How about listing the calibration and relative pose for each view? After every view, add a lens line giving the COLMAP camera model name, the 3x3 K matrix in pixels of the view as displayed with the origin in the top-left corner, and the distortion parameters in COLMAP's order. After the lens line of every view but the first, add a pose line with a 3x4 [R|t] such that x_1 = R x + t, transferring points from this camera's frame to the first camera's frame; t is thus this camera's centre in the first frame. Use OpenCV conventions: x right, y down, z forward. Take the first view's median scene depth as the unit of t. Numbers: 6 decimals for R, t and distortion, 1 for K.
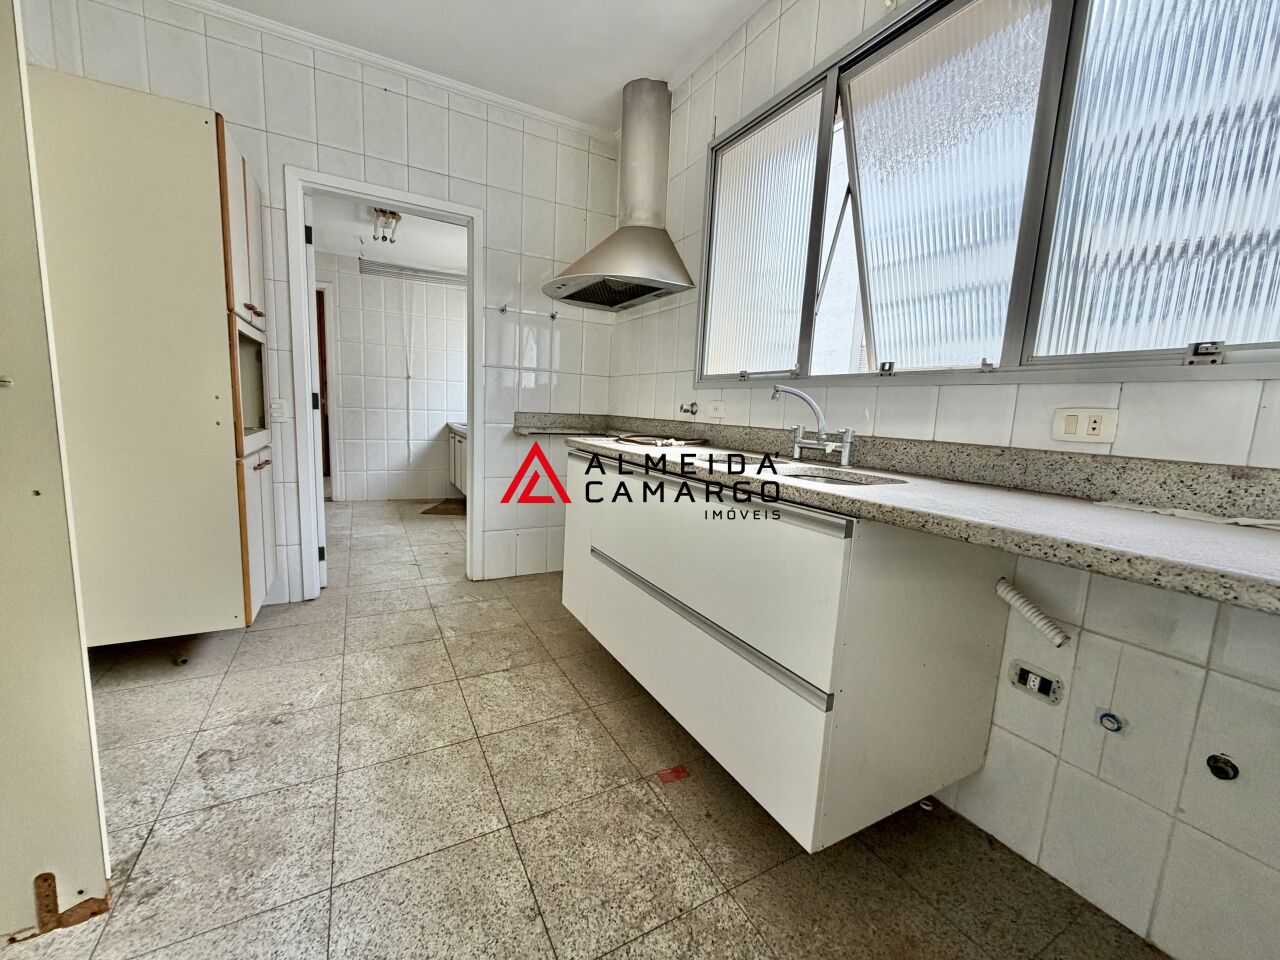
lens RADIAL K [[510.6, 0, 635.8], [0, 510.6, 477.7], [0, 0, 1]] dist [-0.001102, 0.000256]
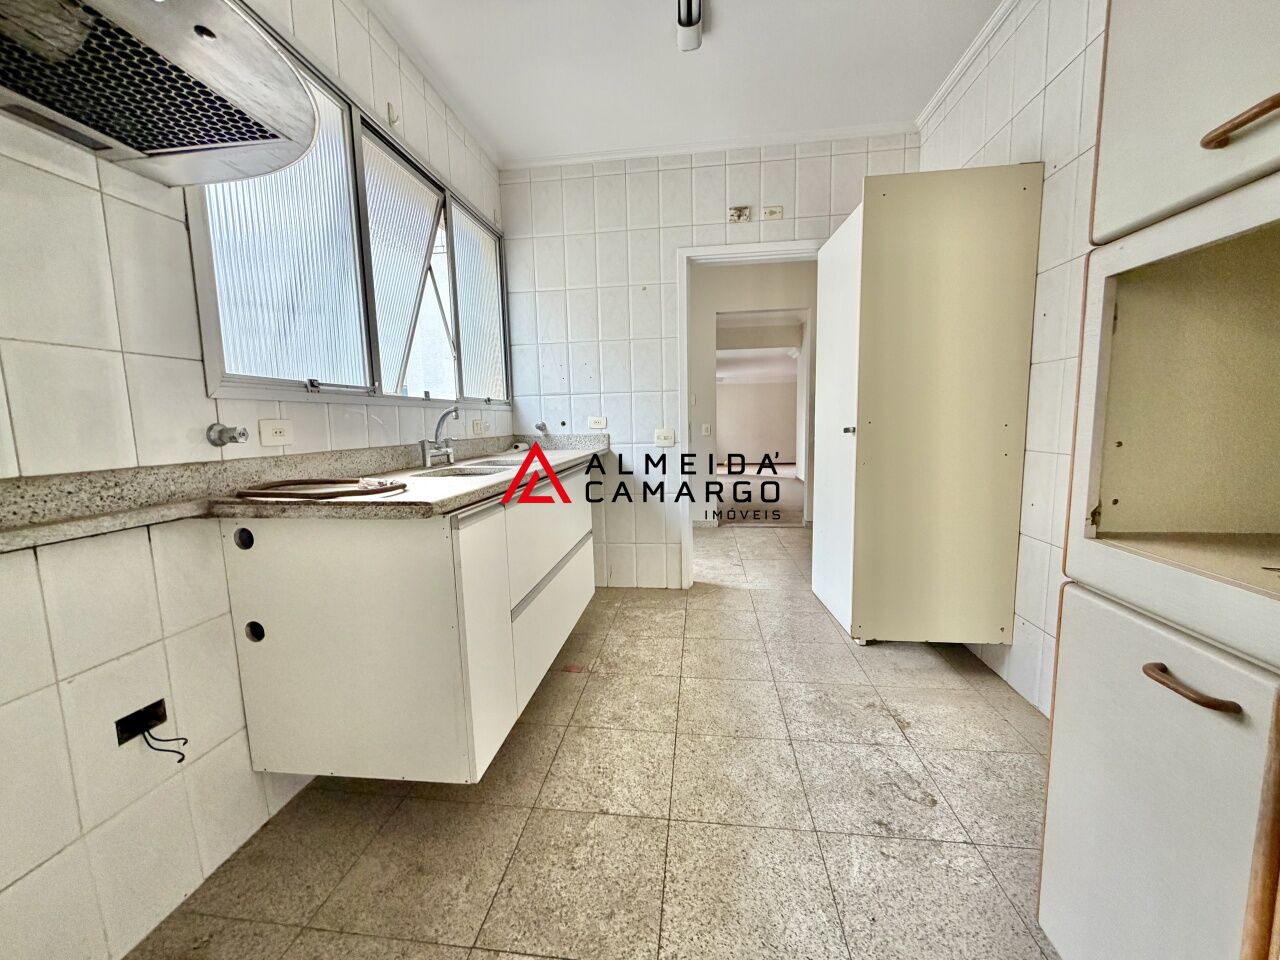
lens RADIAL K [[510.6, 0, 636.3], [0, 510.6, 478.6], [0, 0, 1]] dist [-0.001102, 0.000256]
pose [[-0.813028, -0.093474, 0.574672, -0.558966], [0.063744, 0.966804, 0.247440, -0.201455], [-0.578724, 0.237808, -0.780081, 1.213051]]
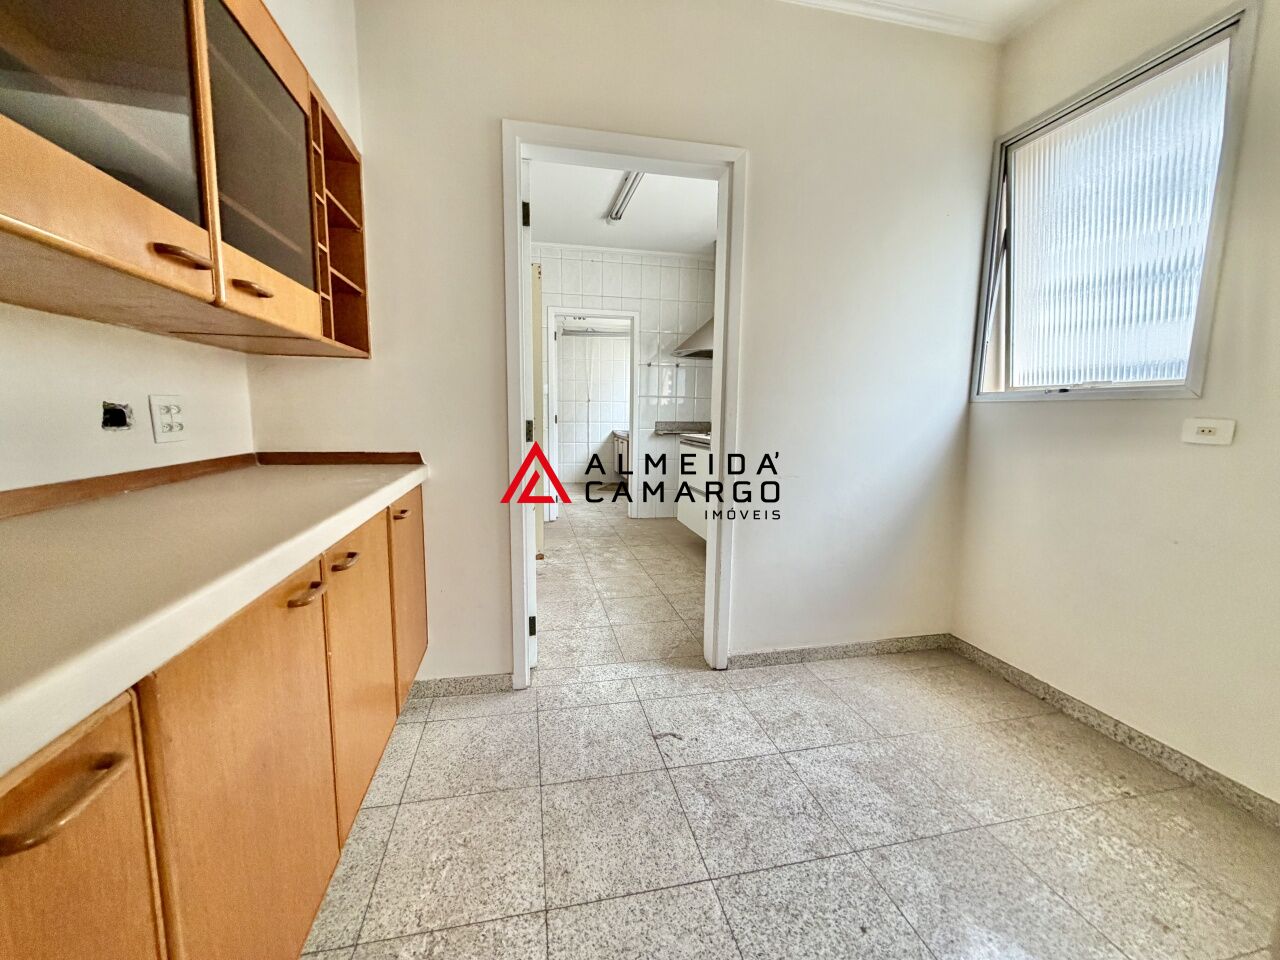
lens RADIAL K [[510.6, 0, 634.4], [0, 510.6, 481.2], [0, 0, 1]] dist [-0.001102, 0.000256]
pose [[0.958651, 0.003289, -0.284565, 0.242287], [-0.005674, 0.999955, -0.007557, 0.111714], [0.284528, 0.008859, 0.958627, -0.876191]]
